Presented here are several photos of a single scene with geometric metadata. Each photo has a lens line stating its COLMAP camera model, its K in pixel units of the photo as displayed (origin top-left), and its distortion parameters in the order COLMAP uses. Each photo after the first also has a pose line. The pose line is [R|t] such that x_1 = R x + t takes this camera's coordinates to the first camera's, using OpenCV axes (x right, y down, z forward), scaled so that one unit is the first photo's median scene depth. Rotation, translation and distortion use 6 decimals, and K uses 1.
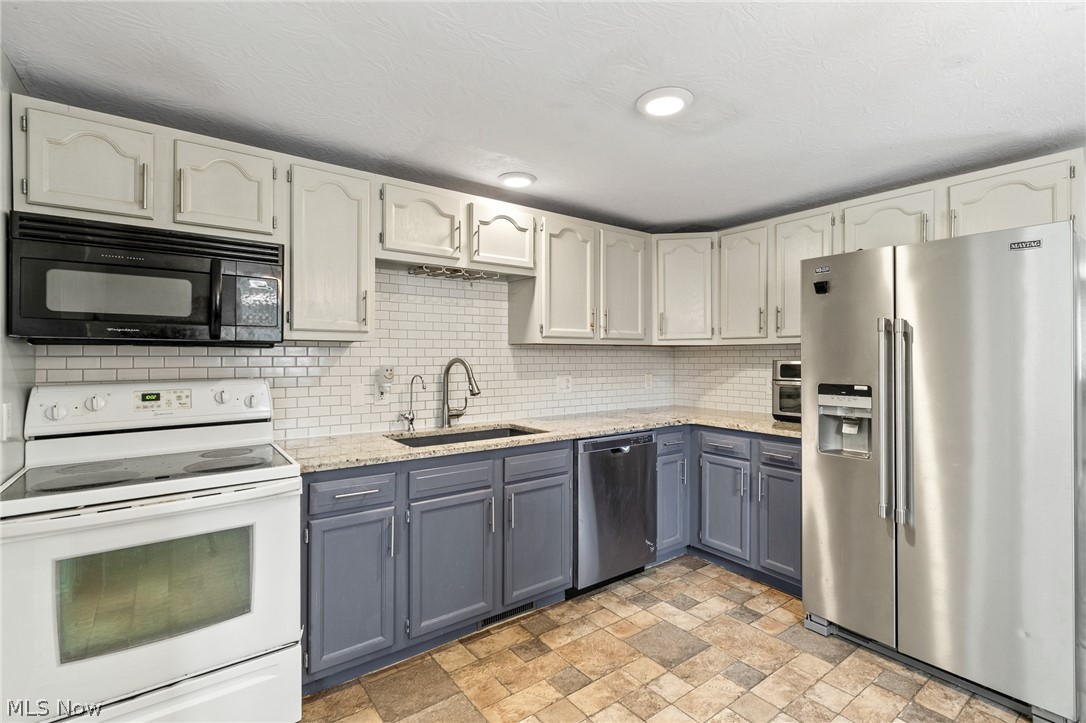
lens RADIAL K [[503.2, 0, 549.0], [0, 503.2, 353.2], [0, 0, 1]] dist [0.007013, -0.002582]
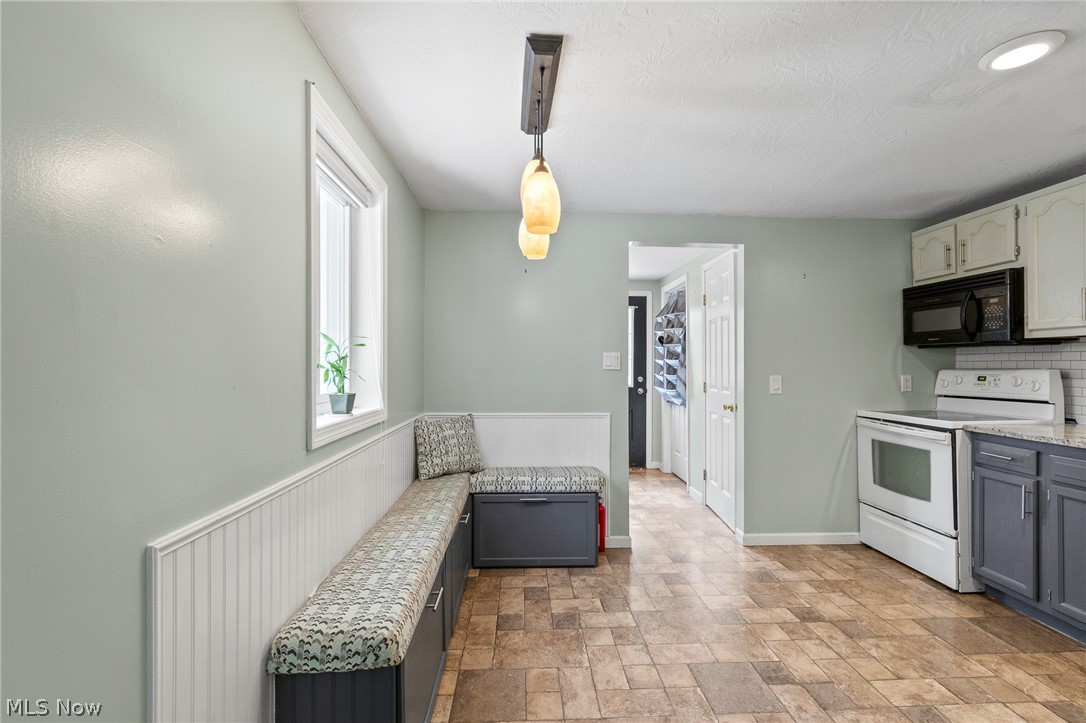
lens RADIAL K [[503.2, 0, 549.4], [0, 503.2, 364.9], [0, 0, 1]] dist [0.007013, -0.002582]
pose [[-0.563339, -0.000704, -0.826225, 1.063977], [0.003372, 0.999989, -0.003151, 0.035381], [0.826219, -0.004562, -0.563331, 0.619374]]
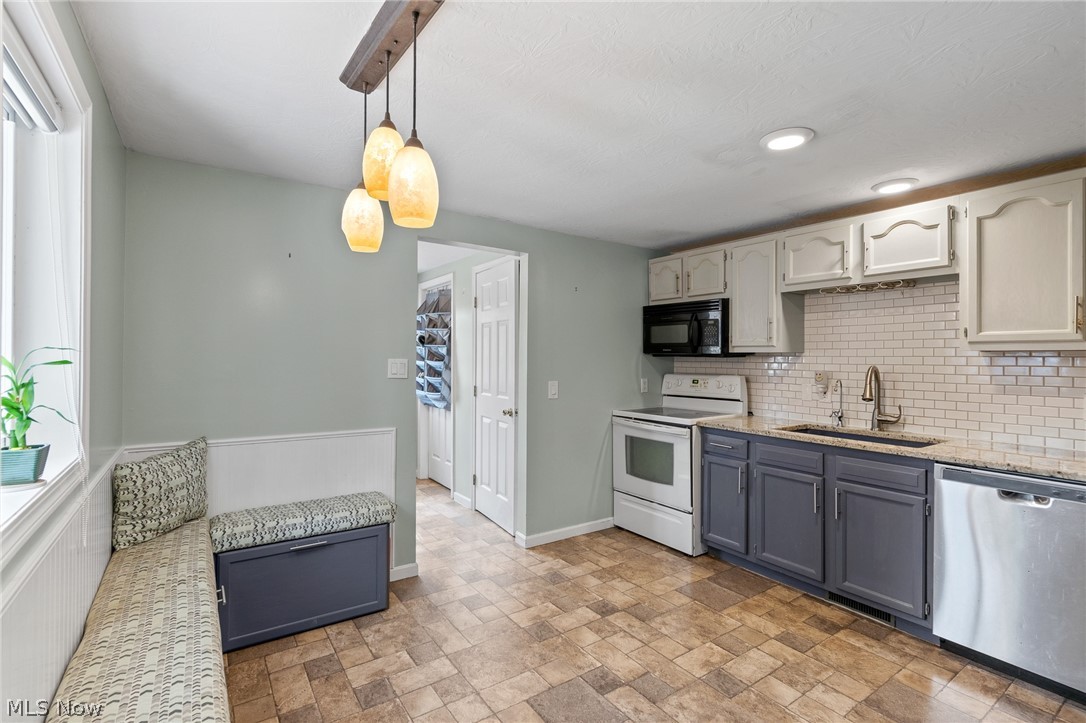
lens RADIAL K [[503.2, 0, 550.8], [0, 503.2, 357.1], [0, 0, 1]] dist [0.007013, -0.002582]
pose [[-0.041325, -0.002479, -0.999143, 1.029643], [-0.003287, 0.999992, -0.002346, -0.005066], [0.999140, 0.003187, -0.041333, 0.401529]]
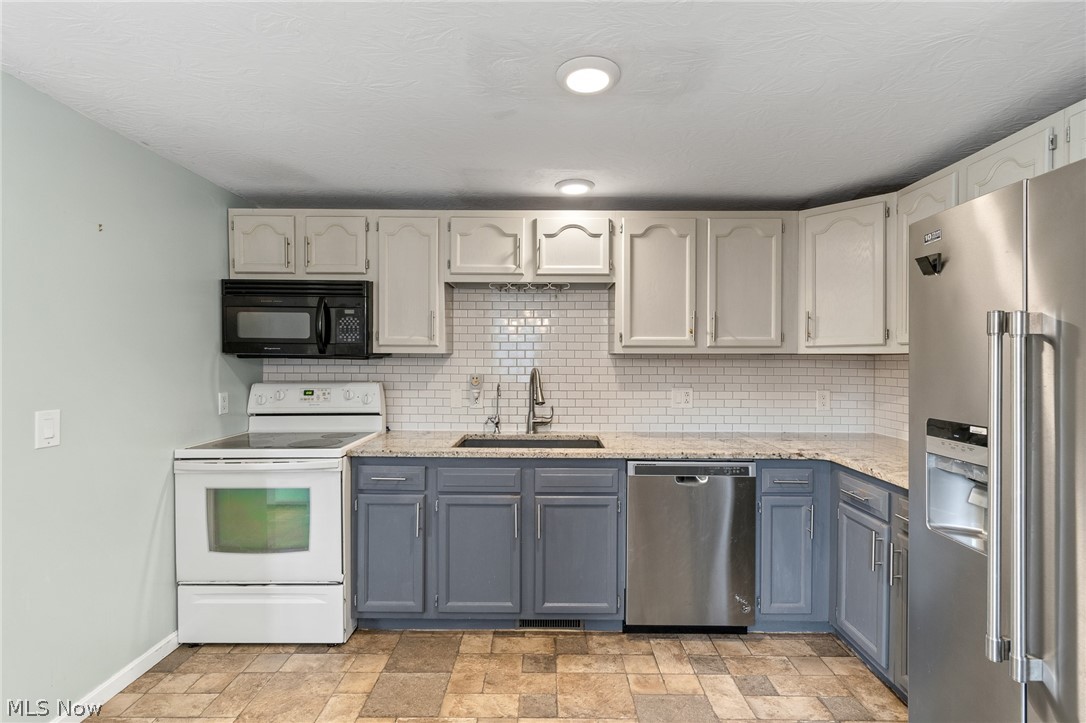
lens RADIAL K [[503.2, 0, 547.0], [0, 503.2, 359.8], [0, 0, 1]] dist [0.007013, -0.002582]
pose [[0.793835, 0.004739, -0.608115, 0.531892], [-0.001506, 0.999982, 0.005827, -0.015265], [0.608132, -0.003710, 0.793827, 0.205347]]
